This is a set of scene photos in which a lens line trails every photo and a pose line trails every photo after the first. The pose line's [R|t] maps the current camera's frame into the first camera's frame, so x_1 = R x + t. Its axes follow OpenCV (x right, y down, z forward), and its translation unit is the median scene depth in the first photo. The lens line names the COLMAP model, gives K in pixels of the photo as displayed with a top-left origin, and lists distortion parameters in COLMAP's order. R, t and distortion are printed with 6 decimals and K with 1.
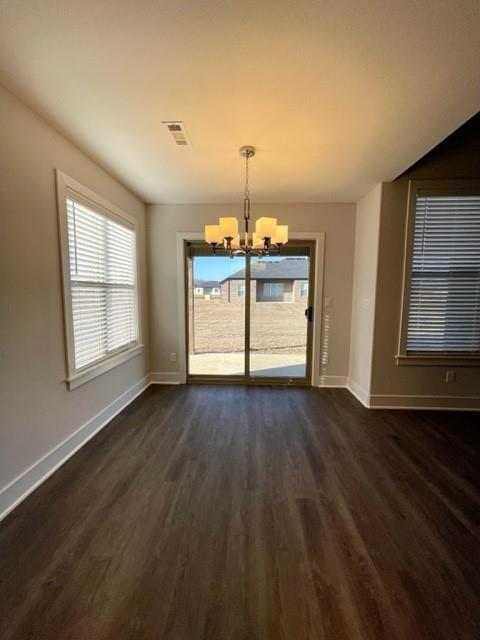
lens RADIAL K [[256.6, 0, 241.1], [0, 256.6, 320.9], [0, 0, 1]] dist [-0.001098, -0.001217]
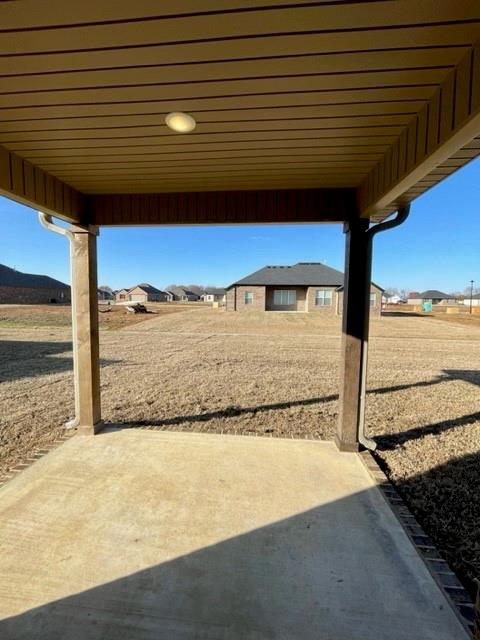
lens RADIAL K [[256.6, 0, 240.1], [0, 256.6, 318.0], [0, 0, 1]] dist [-0.001098, -0.001217]
pose [[0.998479, 0.014059, -0.053319, 0.019396], [-0.016202, 0.999070, -0.039966, -0.011551], [0.052707, 0.040769, 0.997777, 0.099570]]
